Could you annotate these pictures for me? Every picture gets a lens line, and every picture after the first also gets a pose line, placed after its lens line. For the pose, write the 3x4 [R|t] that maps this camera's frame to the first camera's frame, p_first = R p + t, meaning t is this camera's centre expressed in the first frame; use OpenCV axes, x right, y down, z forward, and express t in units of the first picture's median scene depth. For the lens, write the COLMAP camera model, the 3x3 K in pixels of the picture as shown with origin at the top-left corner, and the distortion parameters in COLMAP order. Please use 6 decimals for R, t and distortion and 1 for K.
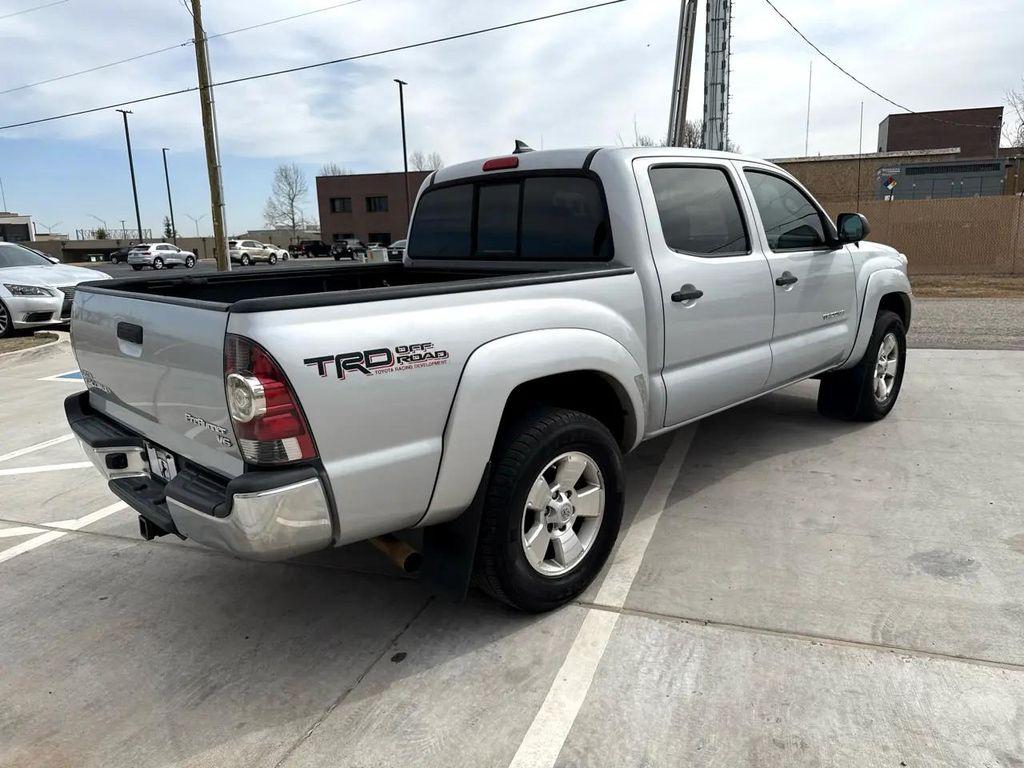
lens RADIAL K [[723.6, 0, 516.3], [0, 723.6, 385.1], [0, 0, 1]] dist [0.059721, -0.090530]
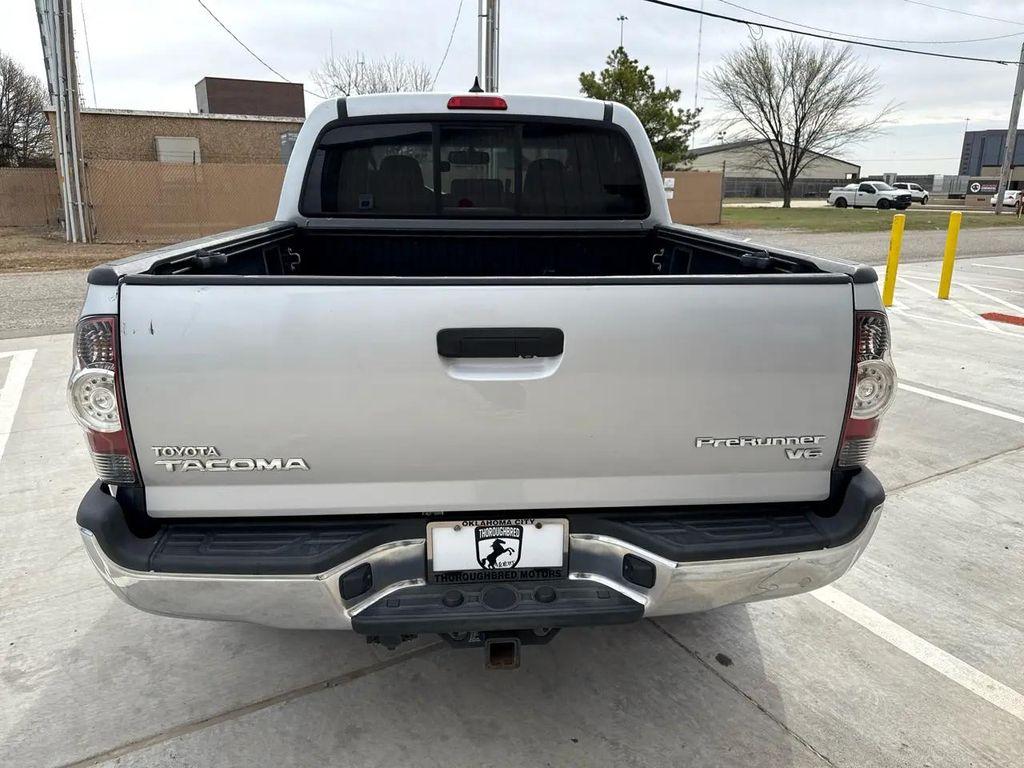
lens RADIAL K [[720.4, 0, 514.6], [0, 720.4, 379.3], [0, 0, 1]] dist [0.047990, -0.062964]
pose [[0.650068, -0.167895, 0.741095, -0.781071], [0.133858, 0.985335, 0.105812, -0.084025], [-0.747993, 0.030417, 0.663009, 0.482828]]
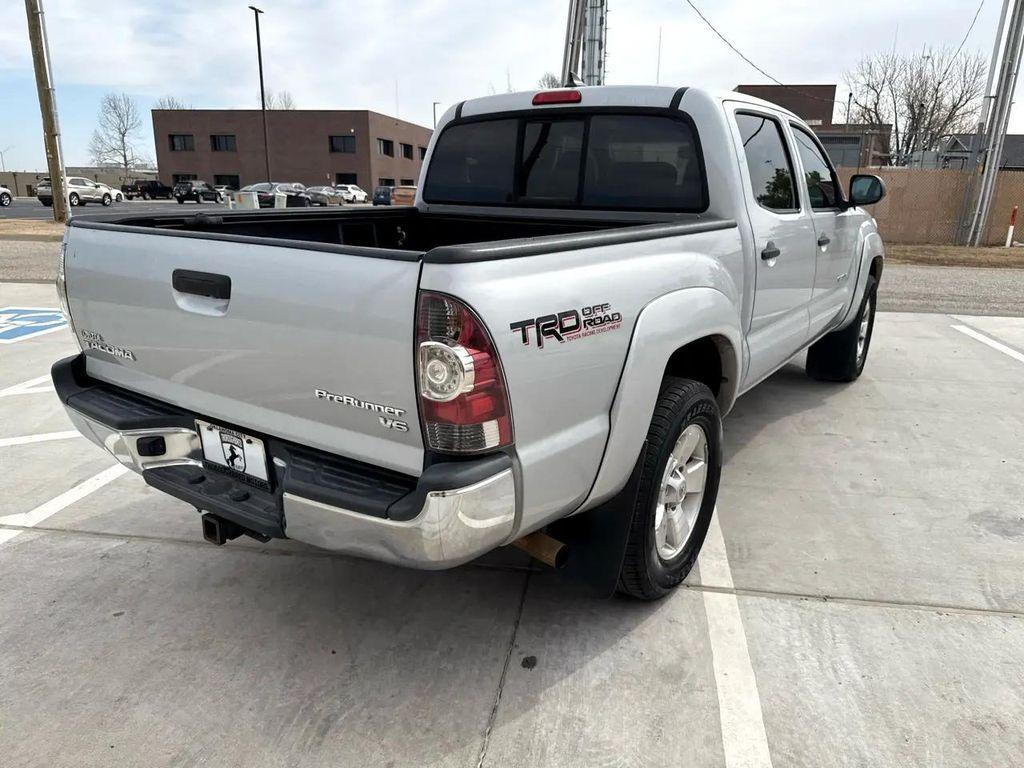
lens RADIAL K [[727.4, 0, 515.9], [0, 727.4, 382.1], [0, 0, 1]] dist [0.049414, -0.070026]
pose [[0.980921, -0.008399, 0.194227, -0.285090], [-0.002387, 0.998471, 0.055231, -0.009755], [-0.194394, -0.054641, 0.979400, 0.132500]]
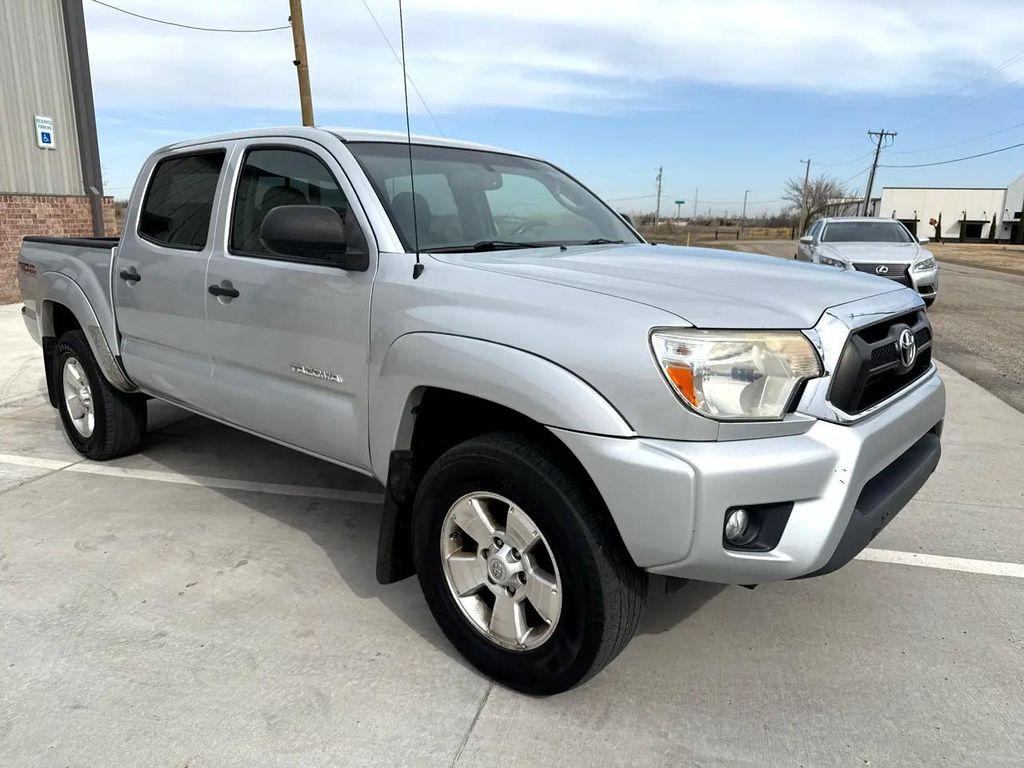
lens RADIAL K [[727.4, 0, 515.9], [0, 727.4, 382.1], [0, 0, 1]] dist [0.049414, -0.070026]
pose [[0.066288, 0.250260, -0.965907, 1.467640], [-0.224437, 0.946969, 0.229951, -0.377559], [0.972231, 0.201542, 0.118941, 1.543599]]
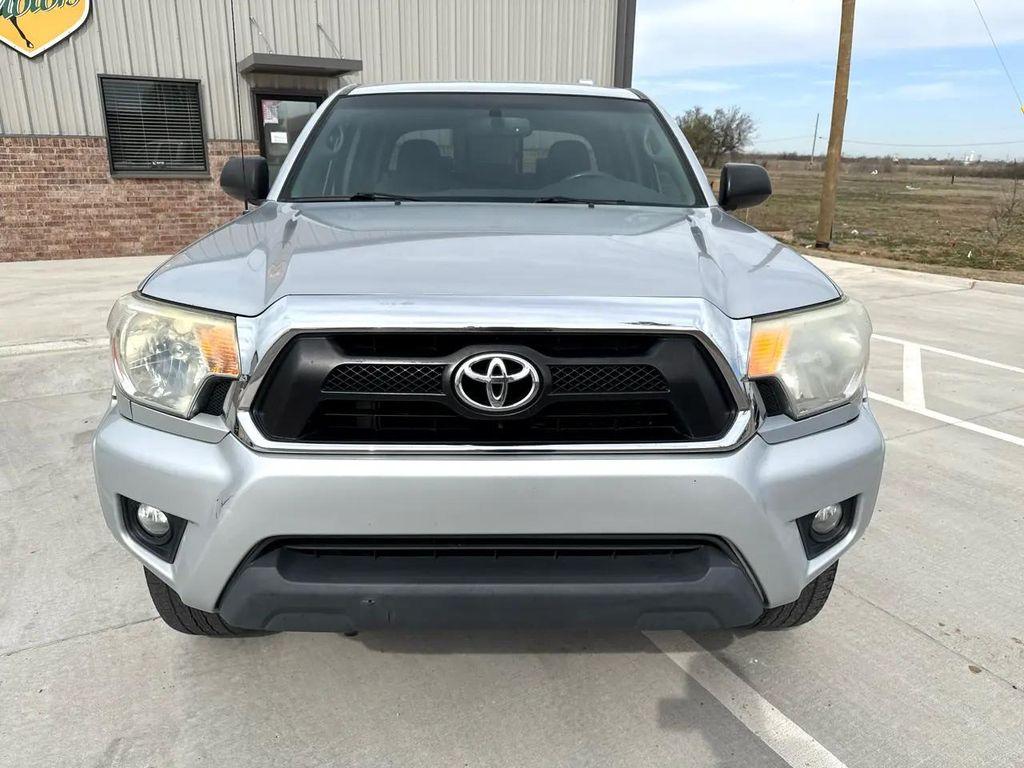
lens RADIAL K [[703.1, 0, 512.0], [0, 703.1, 384.0], [0, 0, 1]] dist [0.120830, 0.000651]
pose [[-0.650145, 0.238518, -0.721402, 1.112065], [-0.169743, 0.879860, 0.443886, -0.528948], [0.740607, 0.411043, -0.531549, 2.235861]]
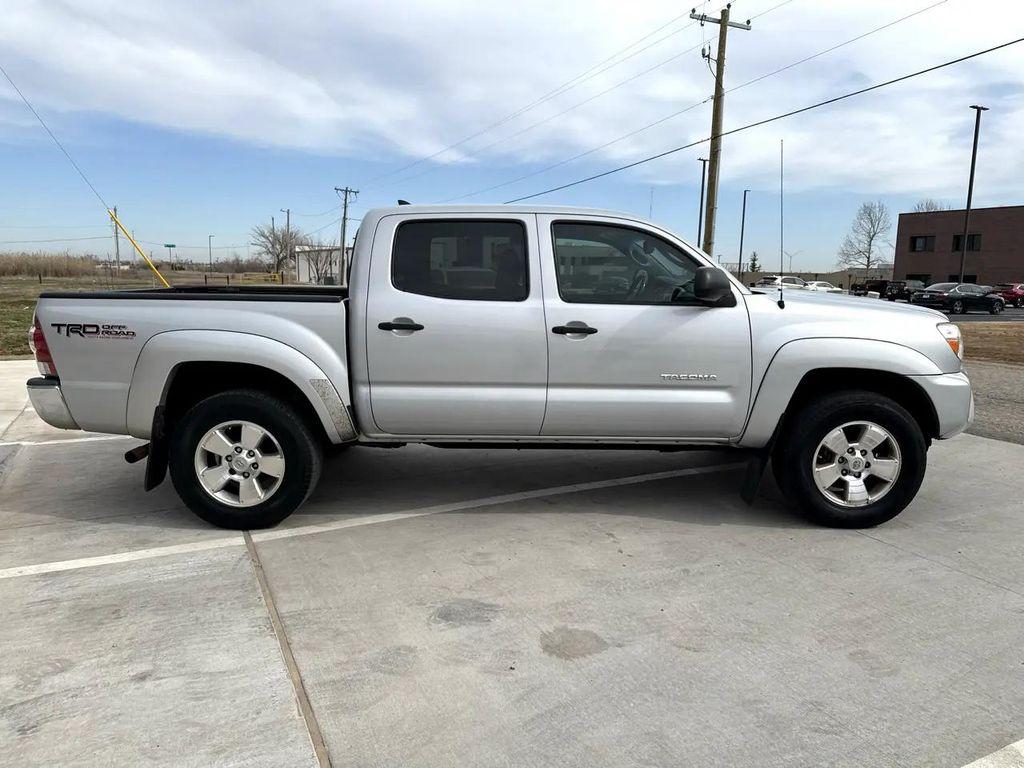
lens RADIAL K [[720.4, 0, 514.6], [0, 720.4, 379.3], [0, 0, 1]] dist [0.047990, -0.062964]
pose [[0.707515, 0.146767, -0.691290, 1.268767], [-0.184414, 0.982647, 0.019883, -0.100999], [0.682212, 0.113416, 0.722304, 0.292682]]
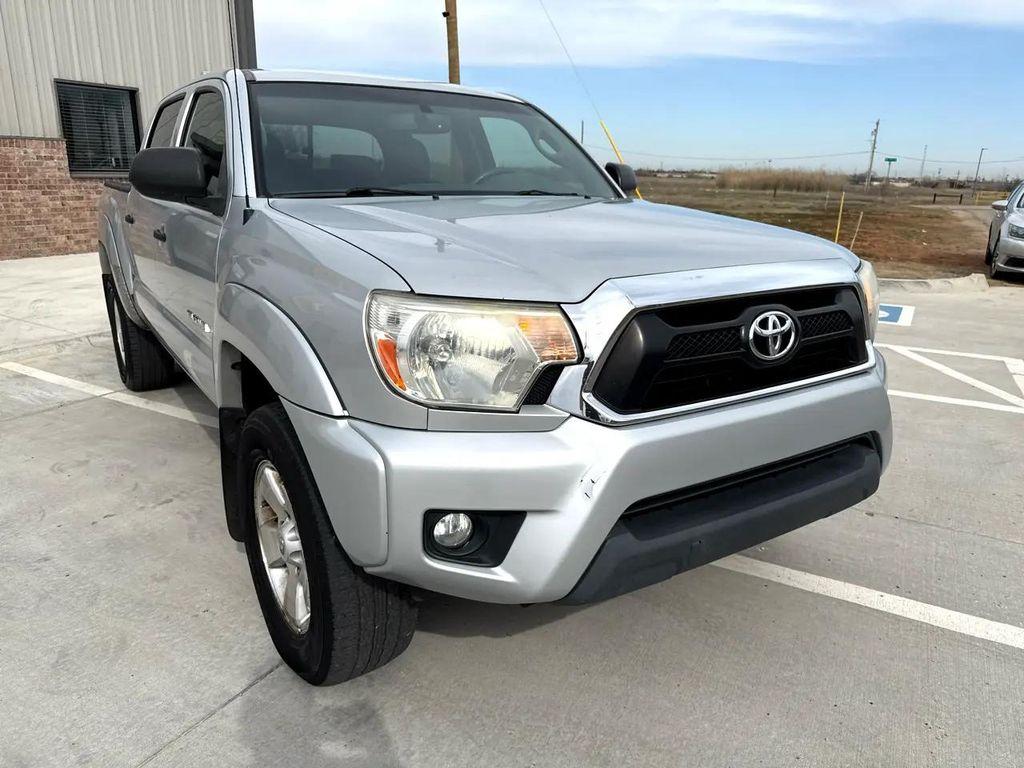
lens RADIAL K [[733.6, 0, 518.0], [0, 733.6, 381.1], [0, 0, 1]] dist [-0.003085, -0.003240]
pose [[-0.187659, 0.297472, -0.936106, 1.364496], [-0.226564, 0.914229, 0.335938, -0.443322], [0.955747, 0.275130, -0.104167, 1.877641]]
